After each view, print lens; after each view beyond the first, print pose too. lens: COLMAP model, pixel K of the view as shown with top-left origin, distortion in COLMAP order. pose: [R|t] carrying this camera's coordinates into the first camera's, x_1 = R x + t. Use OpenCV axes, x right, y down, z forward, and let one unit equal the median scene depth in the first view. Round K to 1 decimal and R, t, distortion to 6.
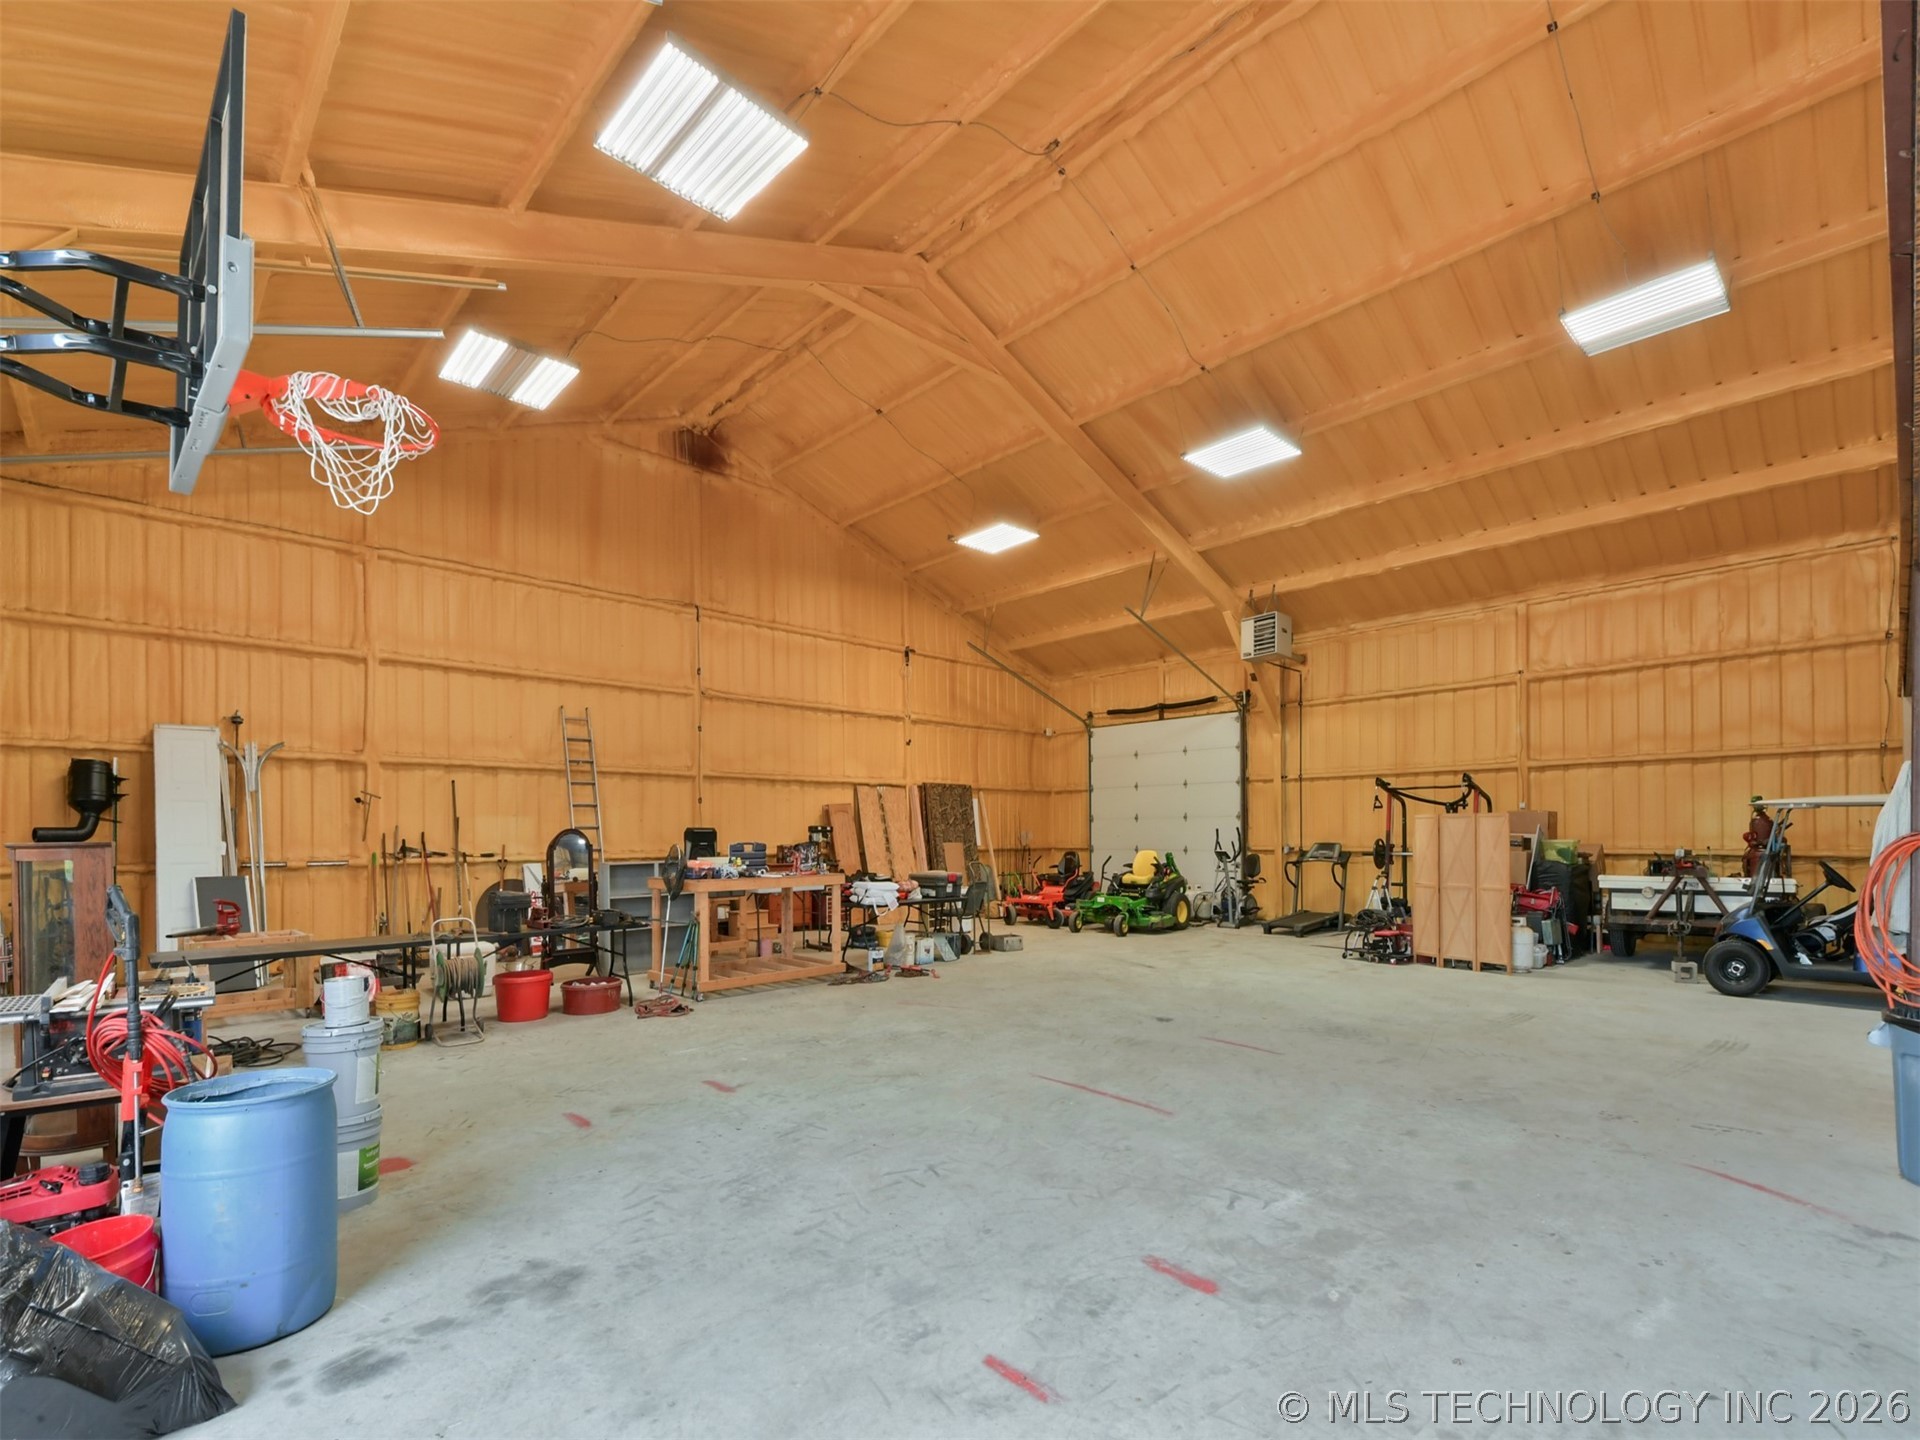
lens RADIAL K [[875.6, 0, 952.1], [0, 875.6, 829.7], [0, 0, 1]] dist [0.028092, 0.000141]
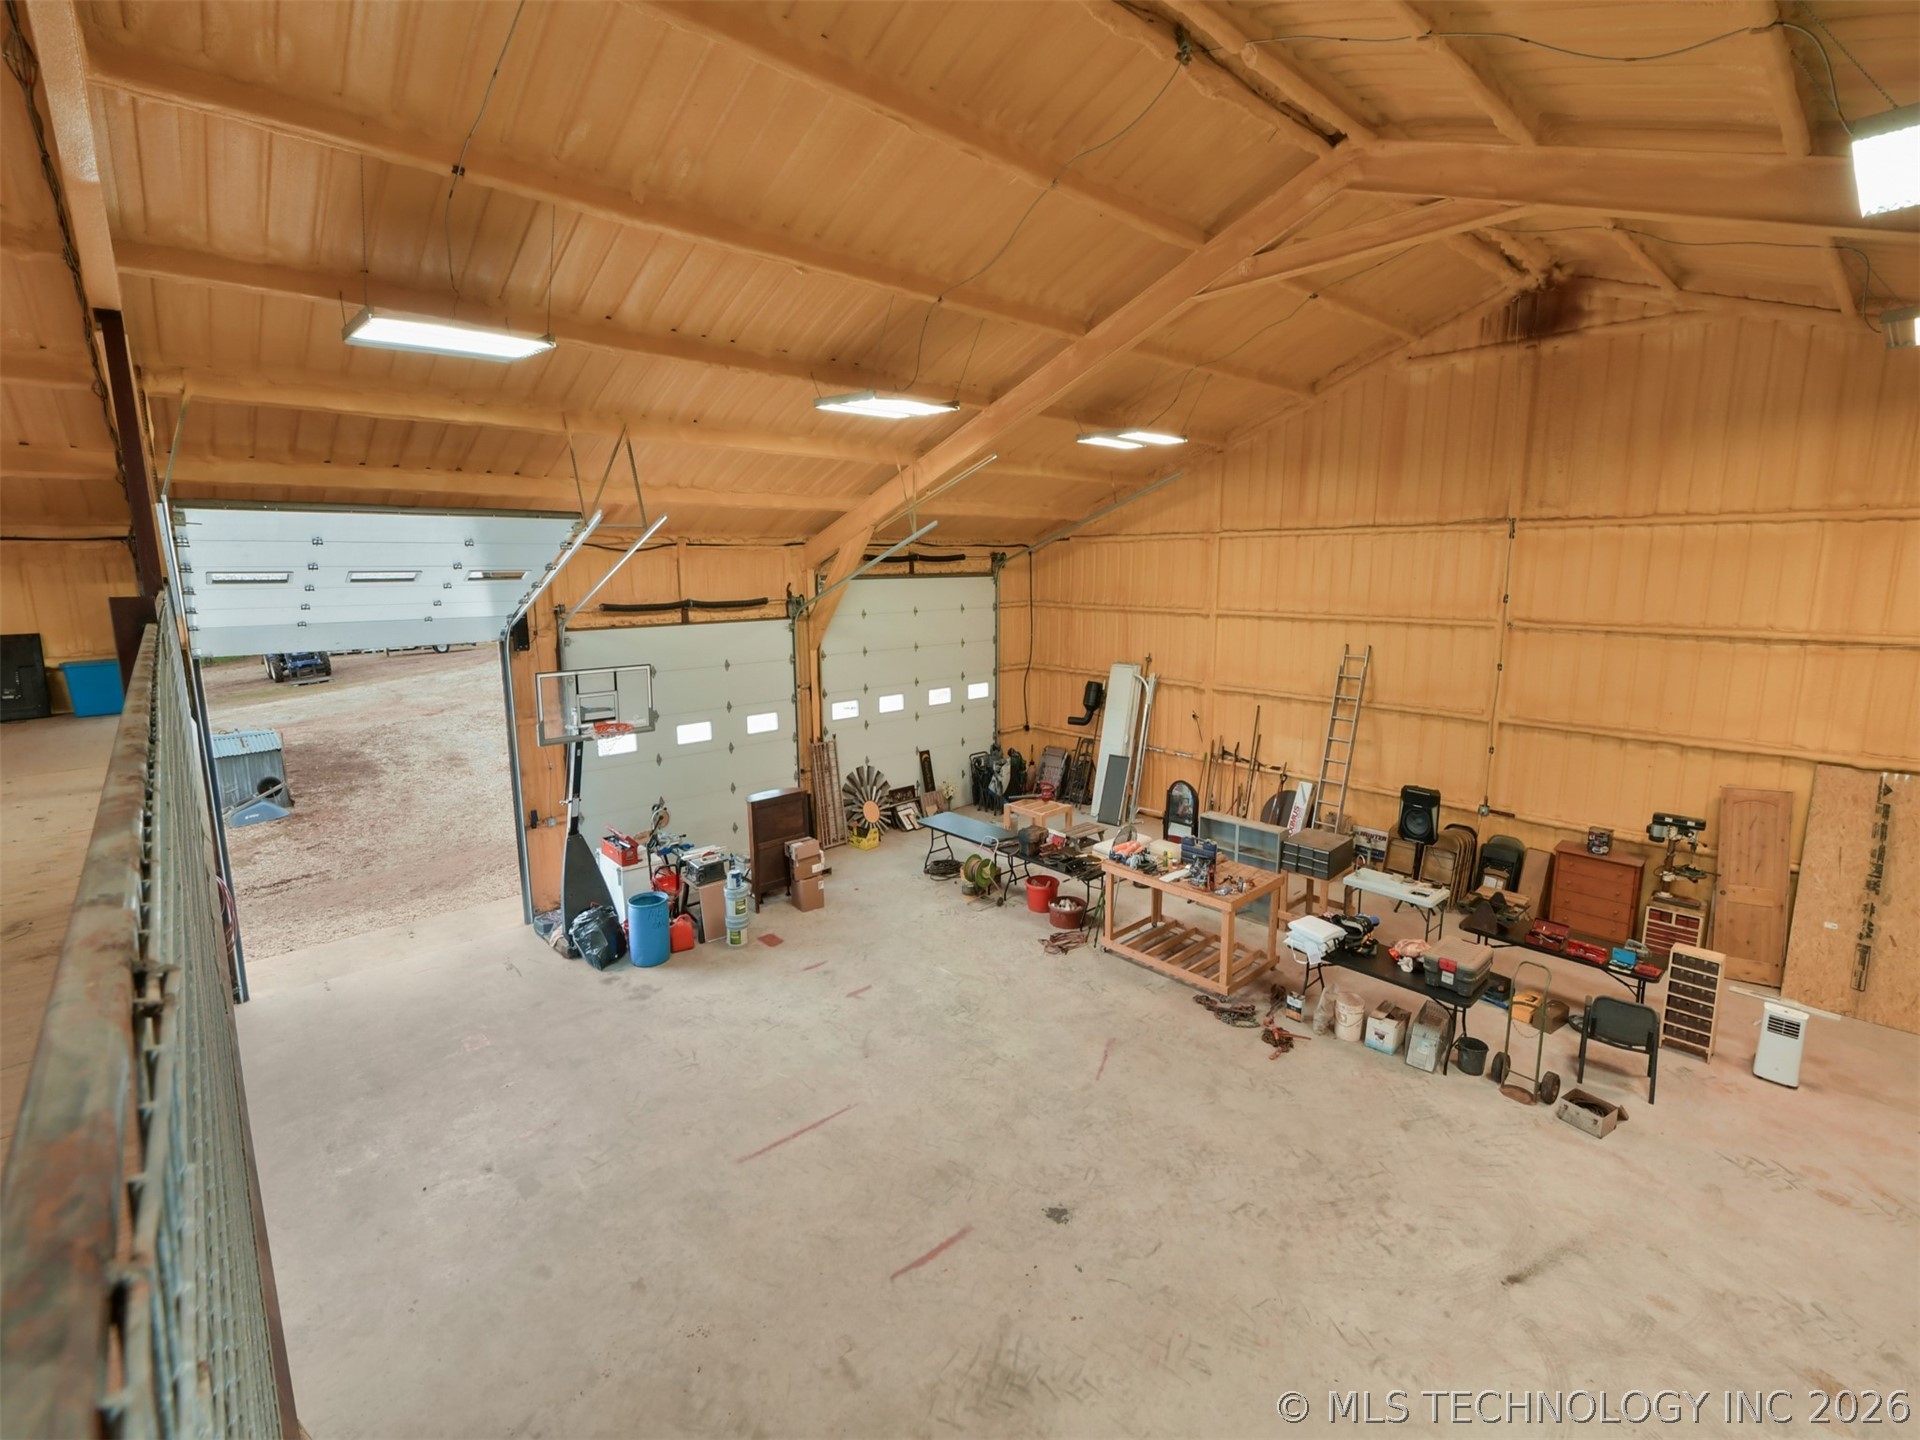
lens RADIAL K [[829.3, 0, 967.7], [0, 829.3, 733.1], [0, 0, 1]] dist [-0.003880, -0.000348]
pose [[0.001180, 0.206516, -0.978443, 0.520112], [0.008913, 0.978402, 0.206518, -0.229981], [0.999960, -0.008965, -0.000686, 0.507613]]
